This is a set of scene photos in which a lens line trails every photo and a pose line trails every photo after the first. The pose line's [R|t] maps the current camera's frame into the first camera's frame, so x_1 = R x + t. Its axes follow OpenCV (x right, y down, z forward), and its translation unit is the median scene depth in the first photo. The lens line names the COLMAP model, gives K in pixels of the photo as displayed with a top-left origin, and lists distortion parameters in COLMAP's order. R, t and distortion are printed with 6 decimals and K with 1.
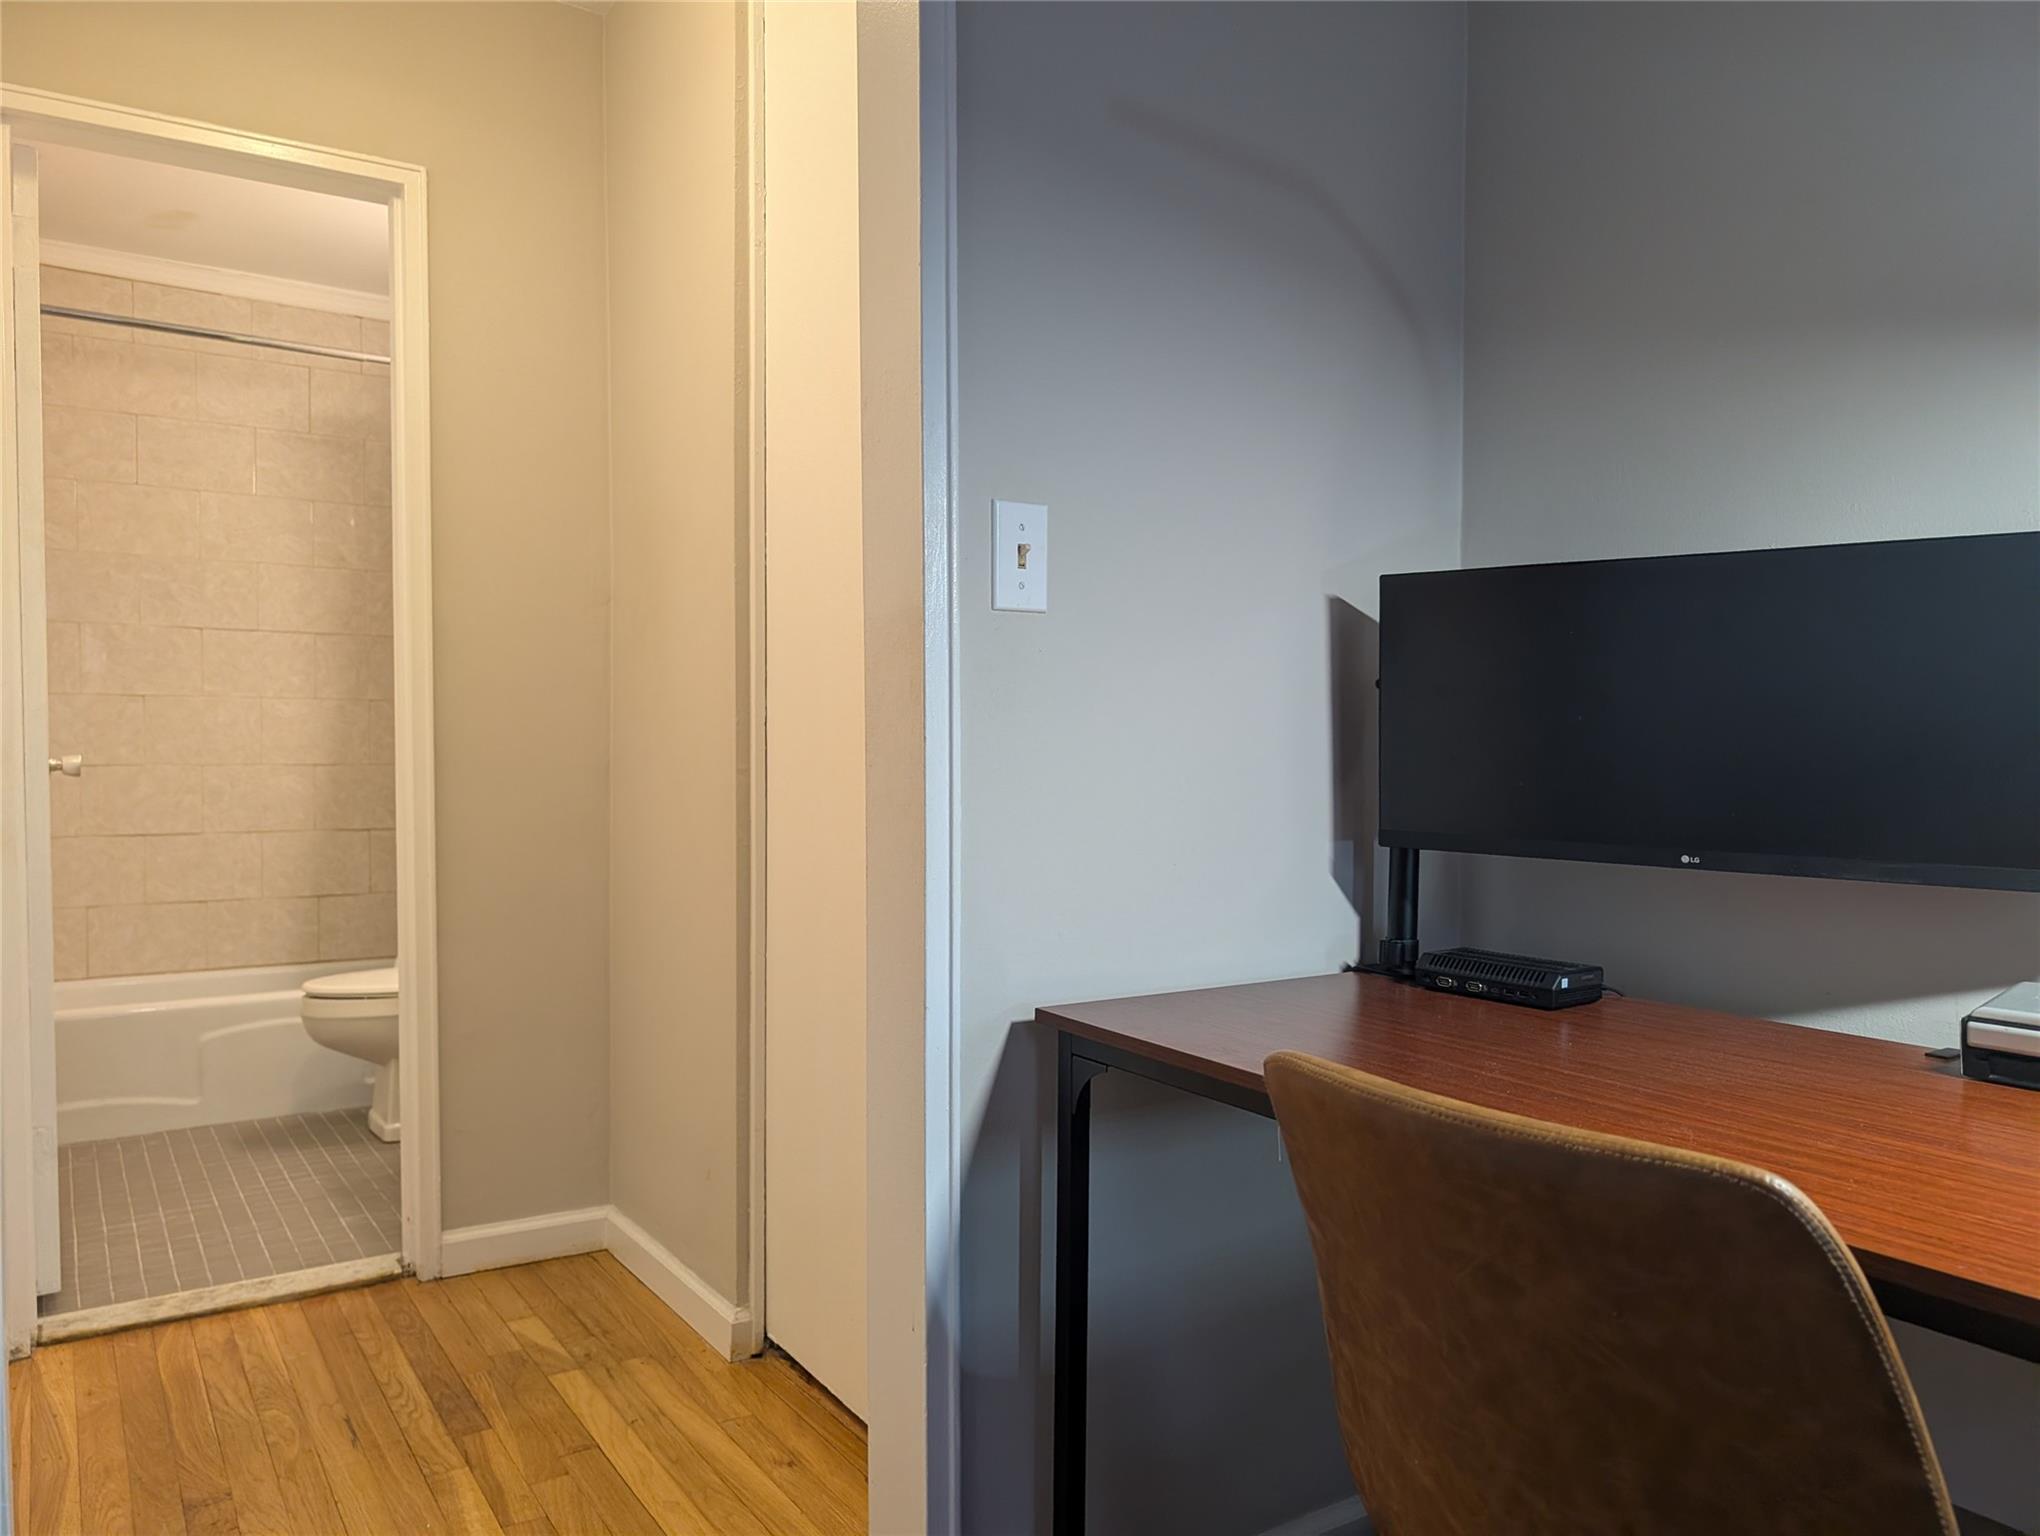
lens RADIAL K [[1491.9, 0, 1047.2], [0, 1491.9, 795.7], [0, 0, 1]] dist [0.035285, -0.040287]
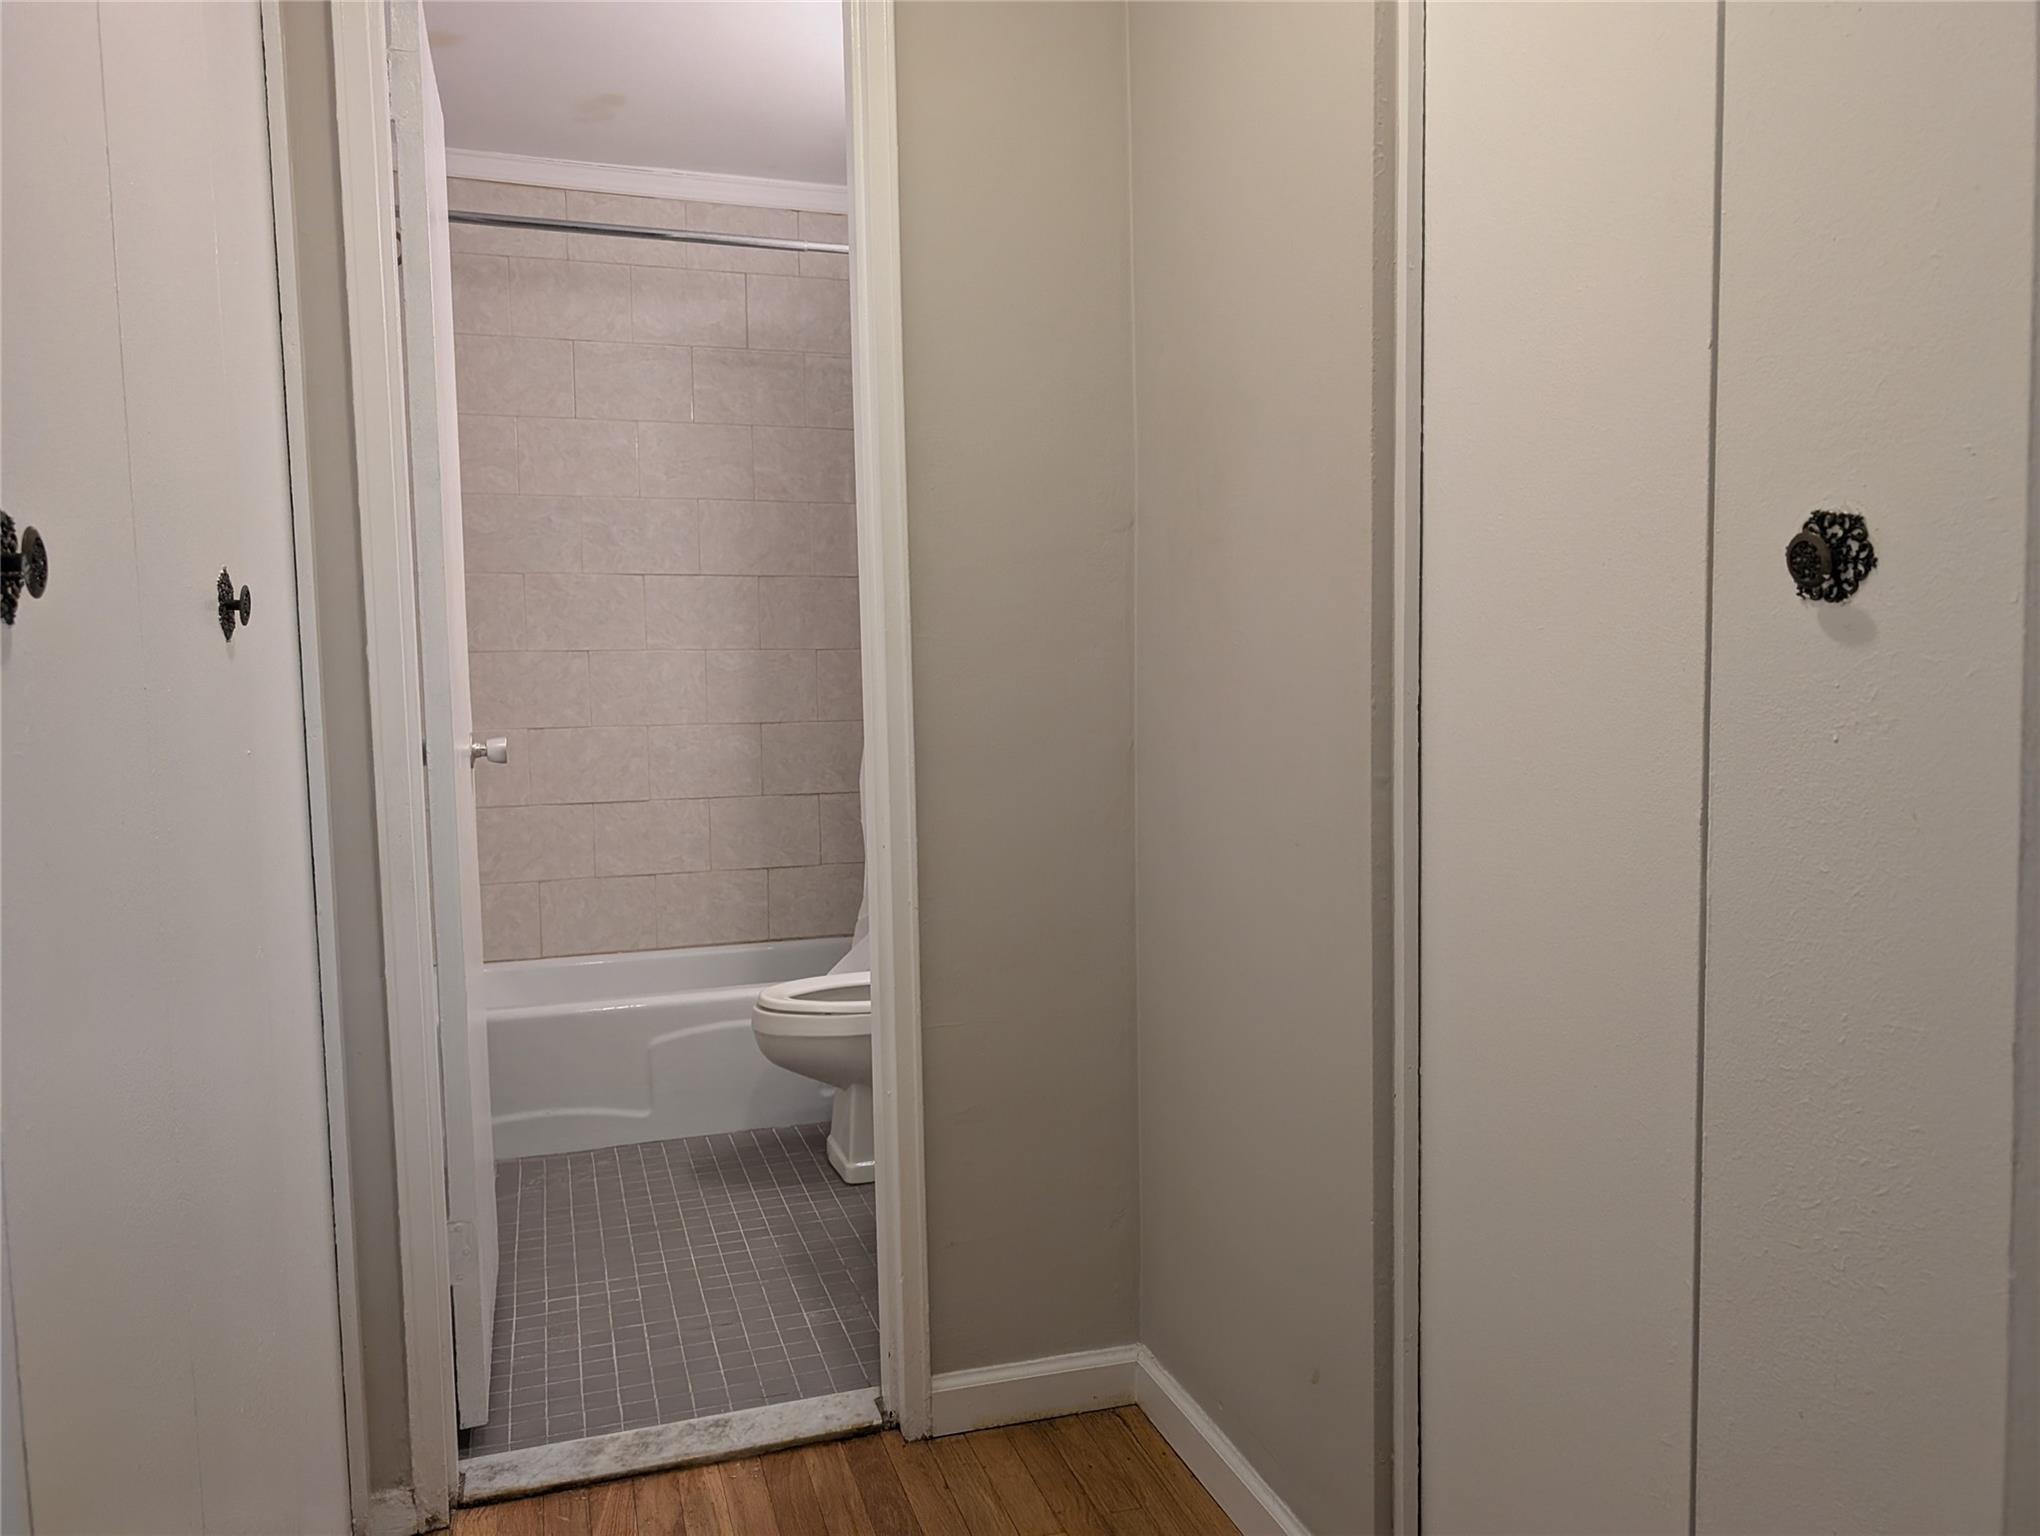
lens RADIAL K [[1498.3, 0, 1055.1], [0, 1498.3, 787.6], [0, 0, 1]] dist [0.037076, -0.097970]
pose [[0.966925, 0.002328, -0.255051, -0.163133], [0.010224, 0.998801, 0.047878, -0.042821], [0.254857, -0.048902, 0.965741, 0.325260]]
